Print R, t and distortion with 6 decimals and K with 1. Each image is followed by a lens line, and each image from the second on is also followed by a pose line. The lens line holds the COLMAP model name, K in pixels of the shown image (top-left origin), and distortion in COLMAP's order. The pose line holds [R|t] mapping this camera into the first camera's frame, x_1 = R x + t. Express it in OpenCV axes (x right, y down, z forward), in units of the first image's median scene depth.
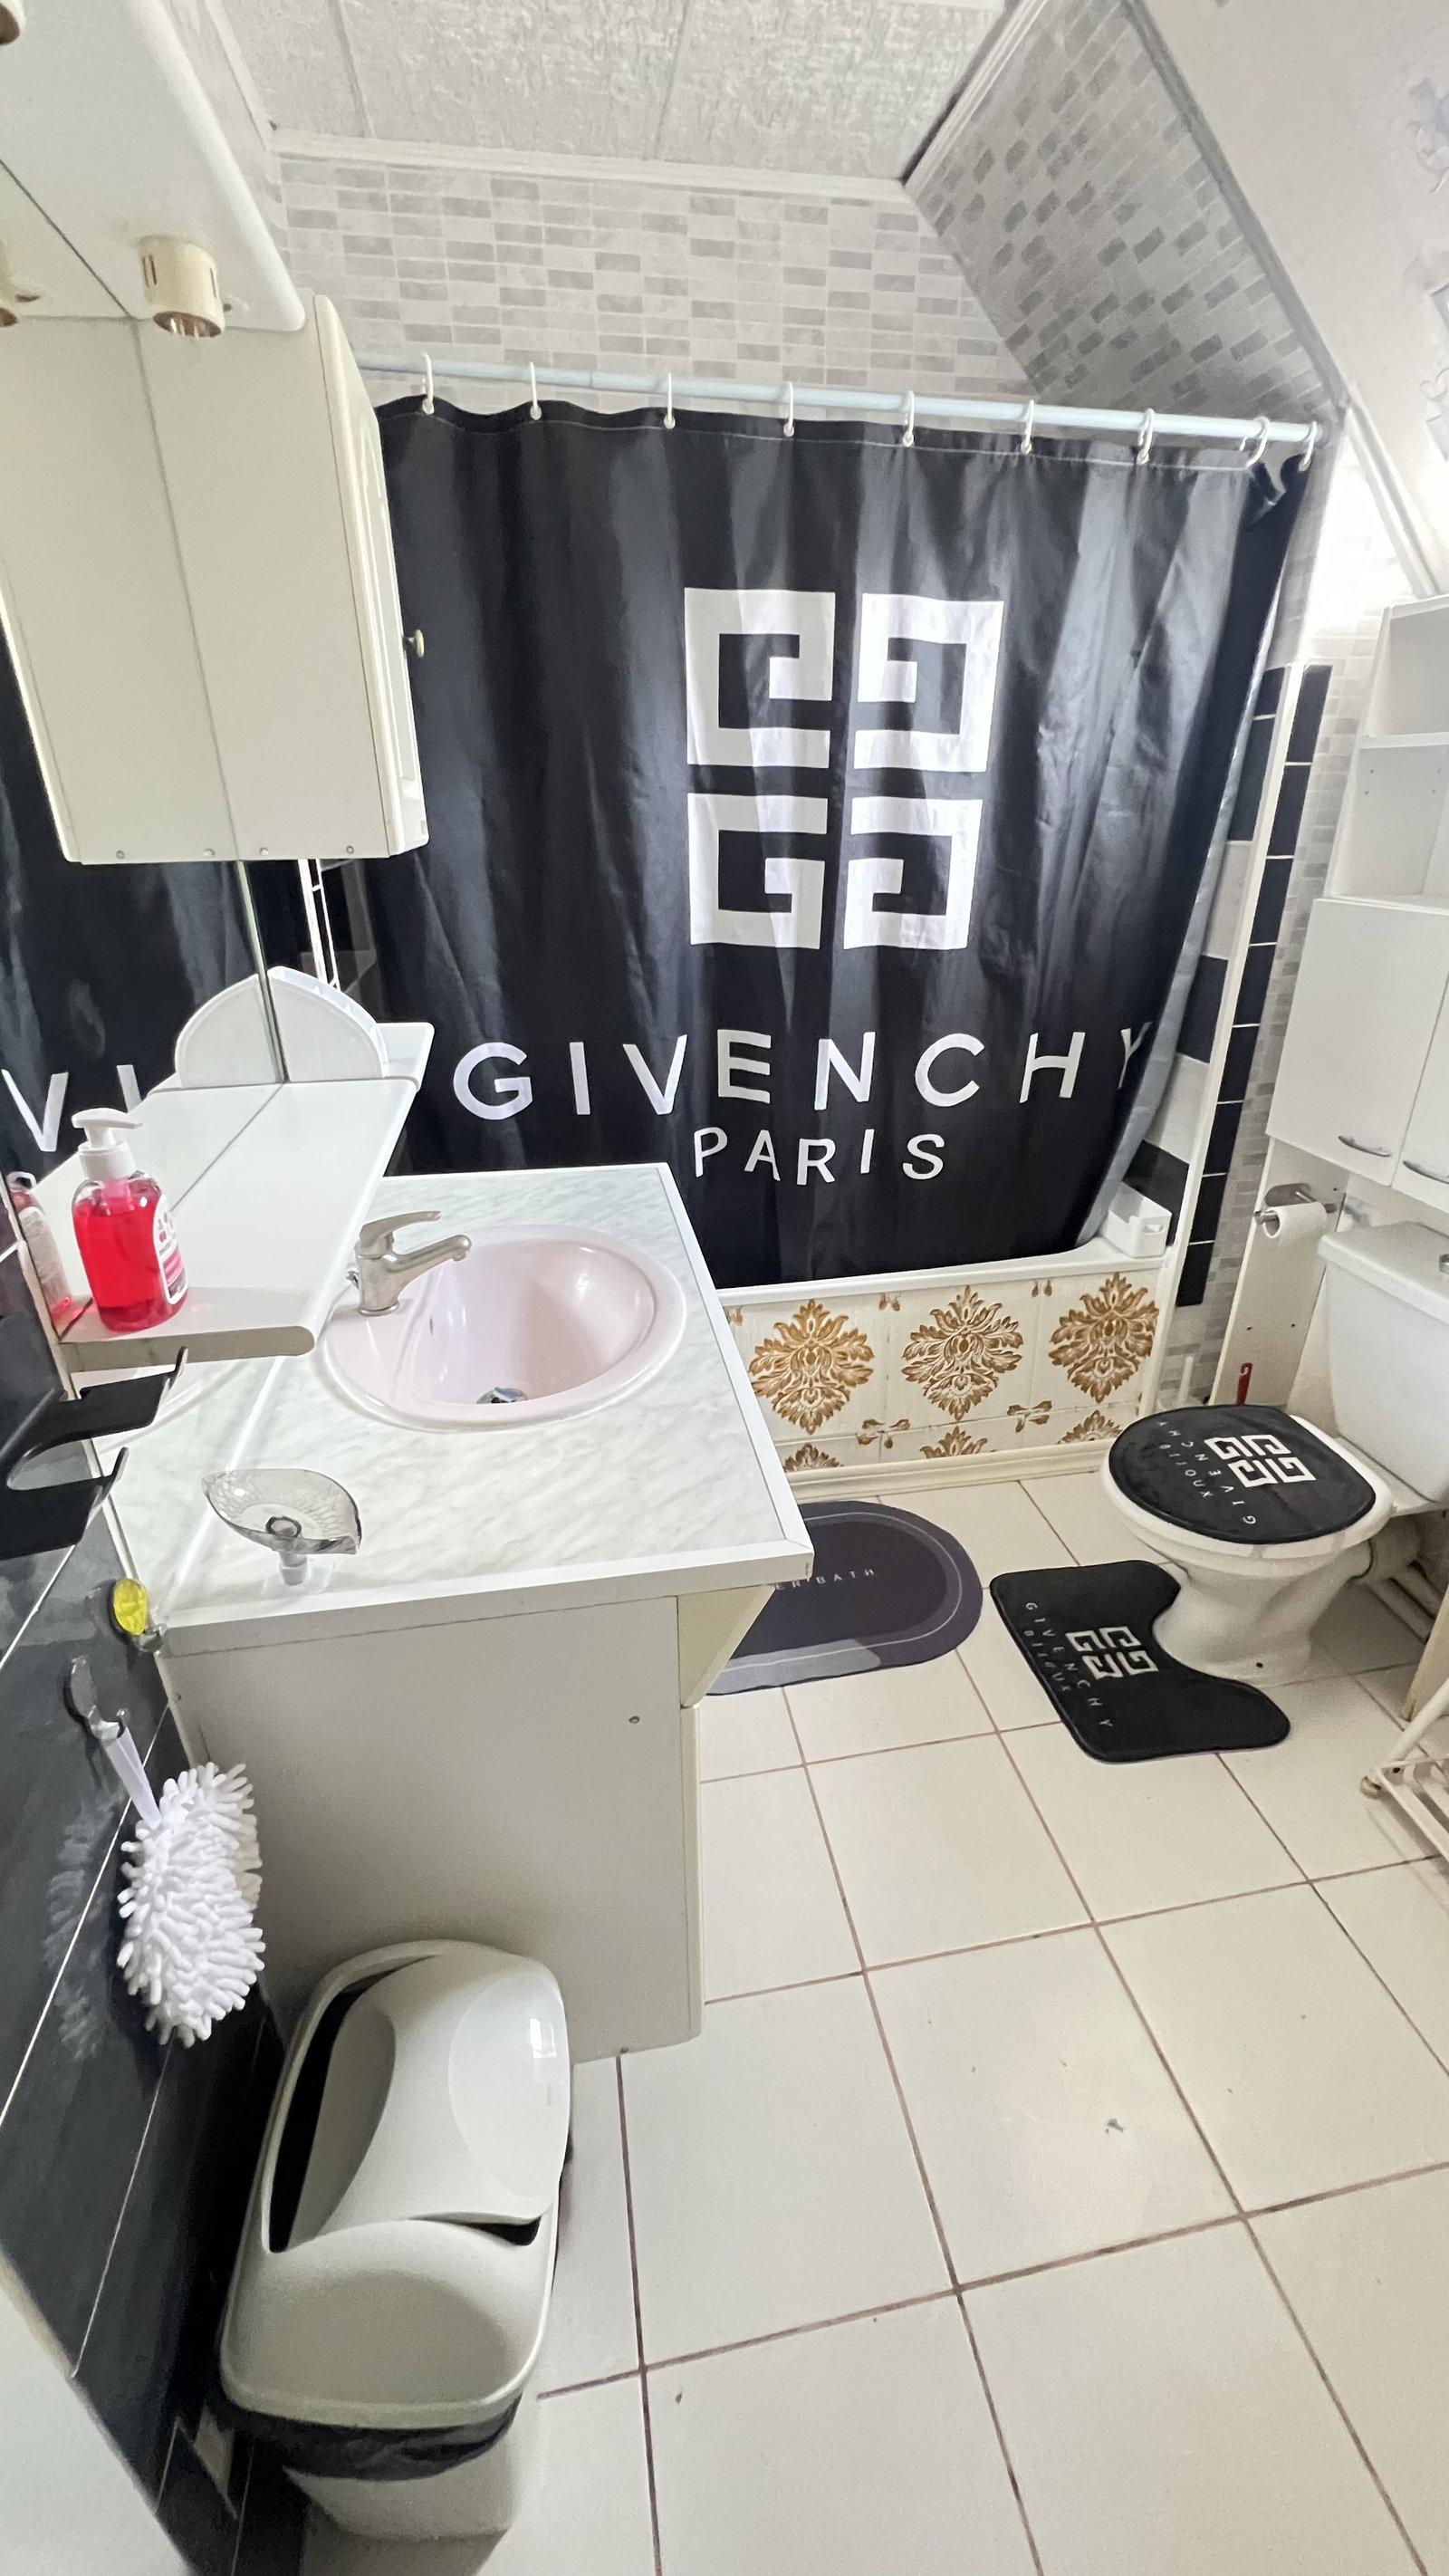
lens RADIAL K [[1034.4, 0, 730.9], [0, 1034.4, 1284.9], [0, 0, 1]] dist [-0.004117, 0.000684]
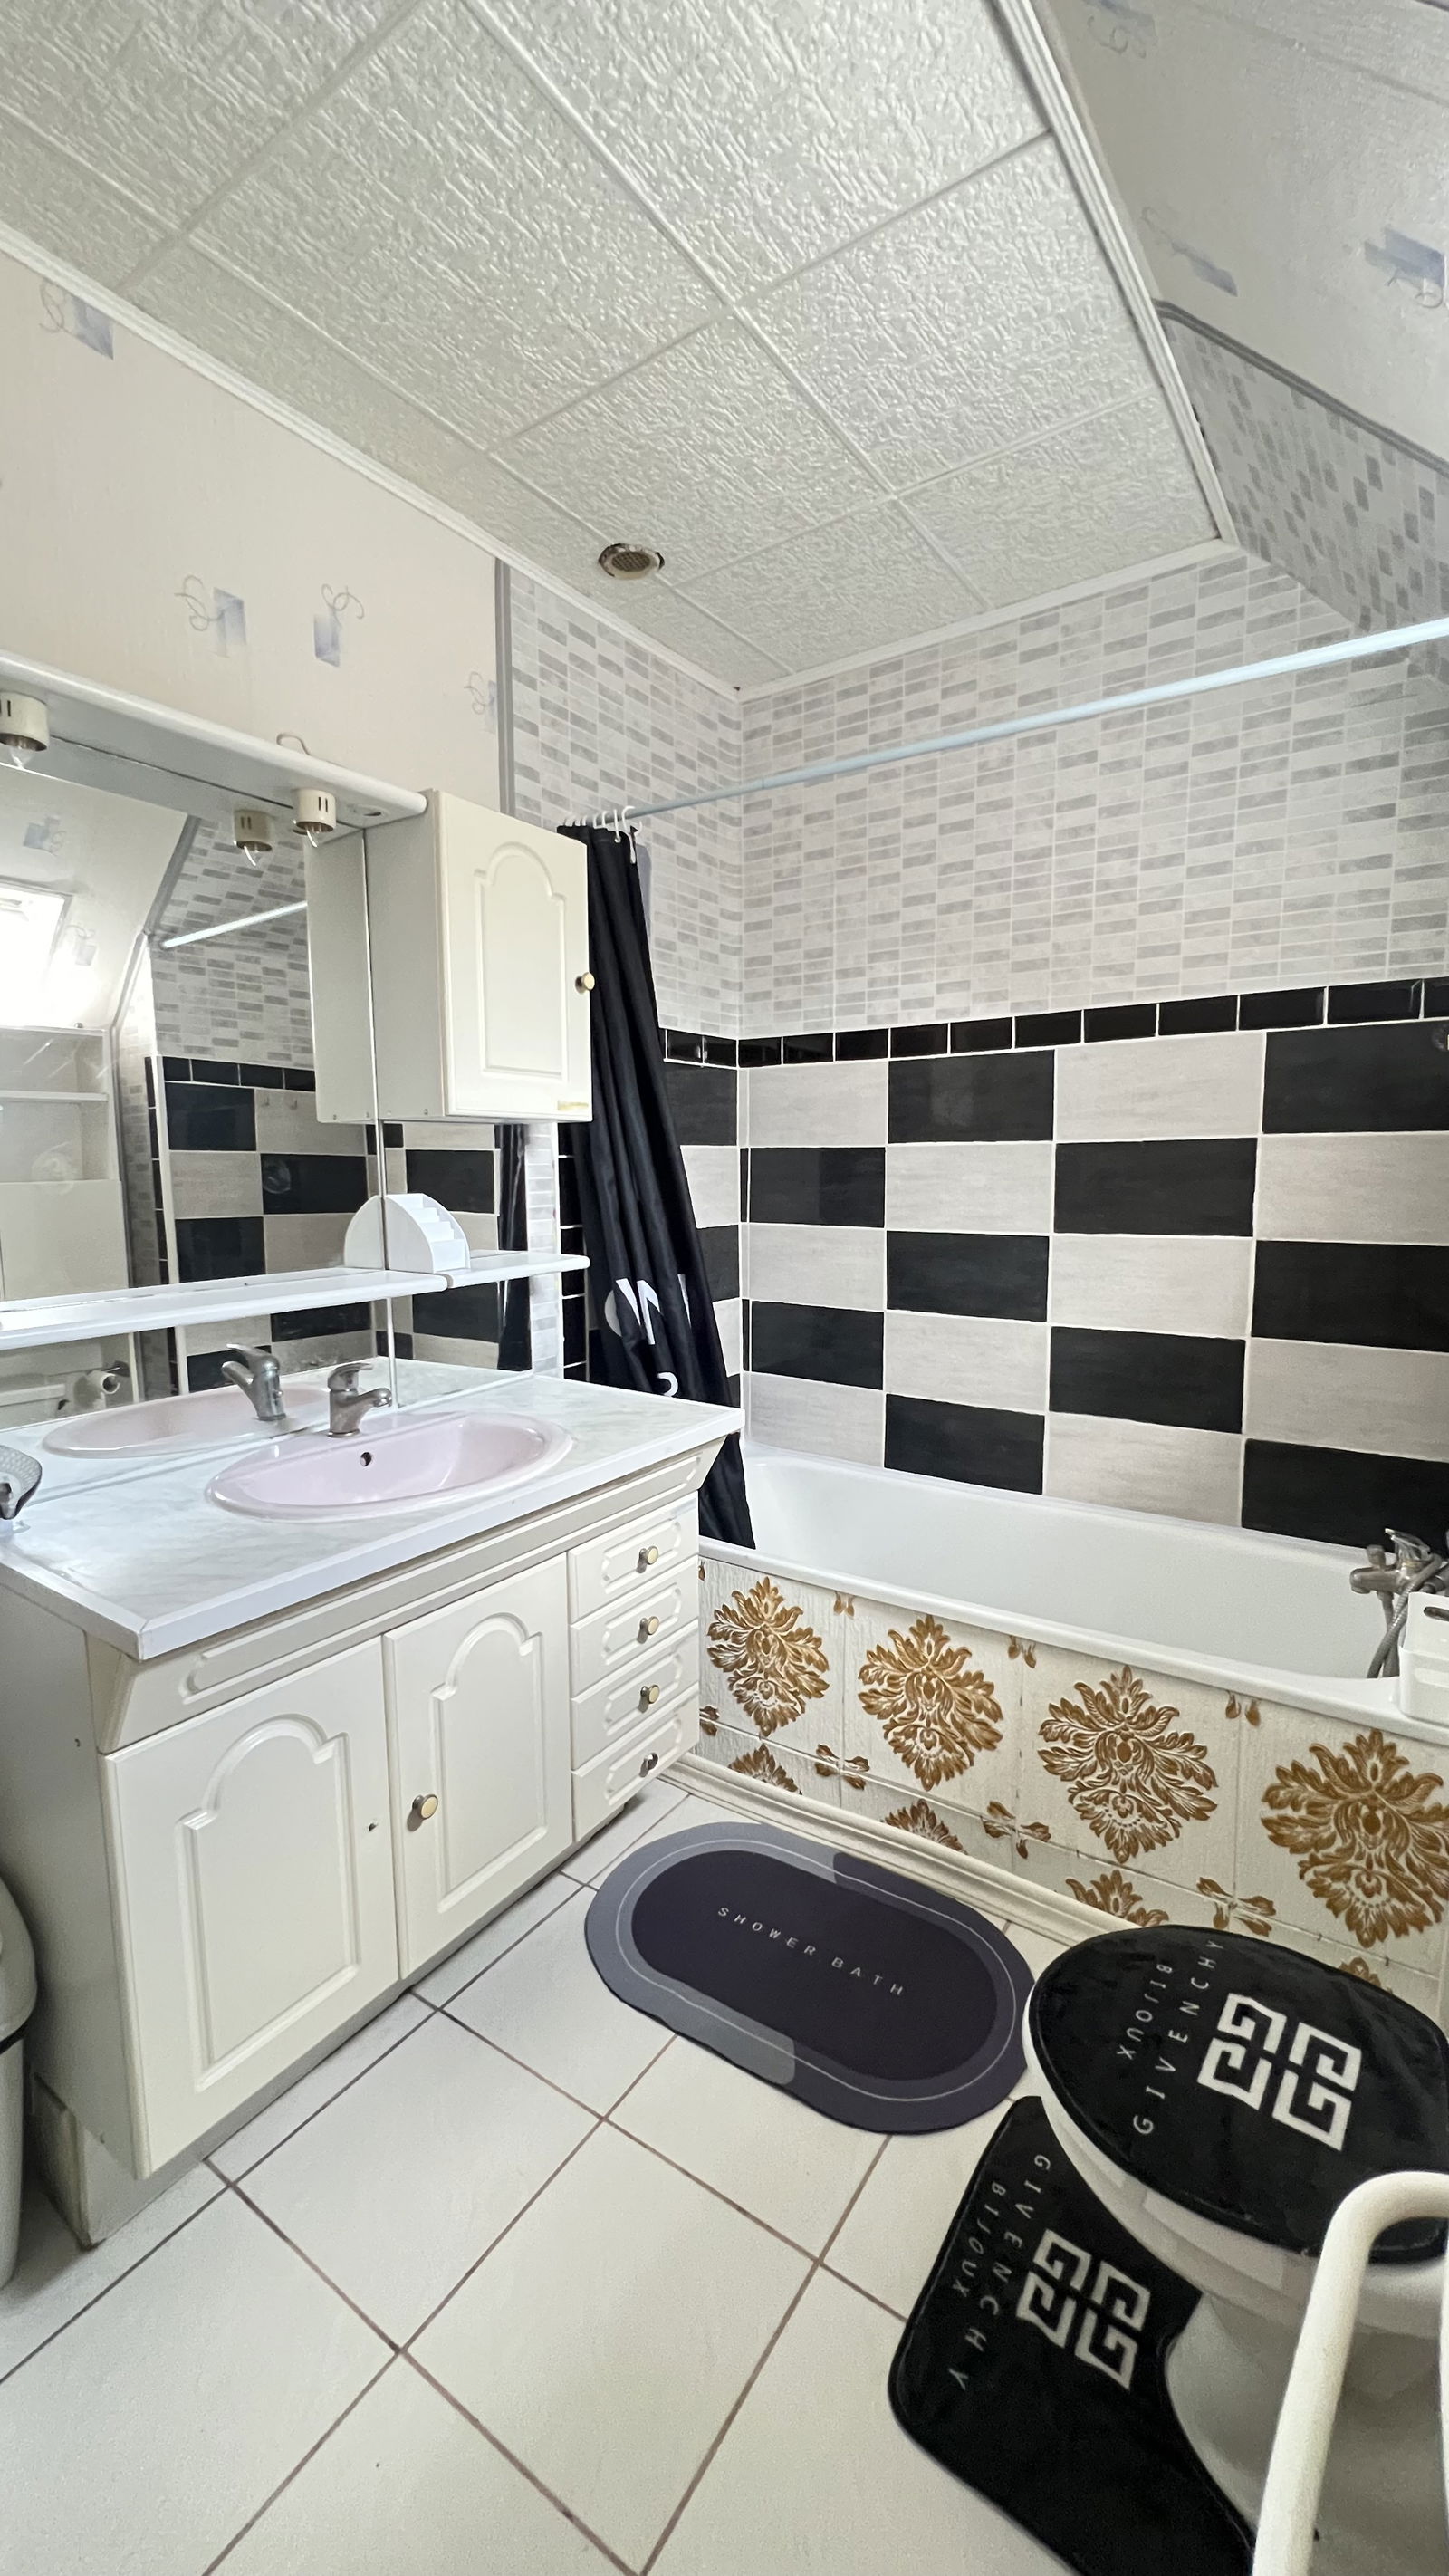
lens RADIAL K [[1034.4, 0, 731.2], [0, 1034.4, 1284.5], [0, 0, 1]] dist [-0.004117, 0.000684]
pose [[0.711494, 0.087011, -0.697285, 0.636732], [-0.298023, 0.936004, -0.187296, -0.039392], [0.636364, 0.341066, 0.691892, 0.247584]]
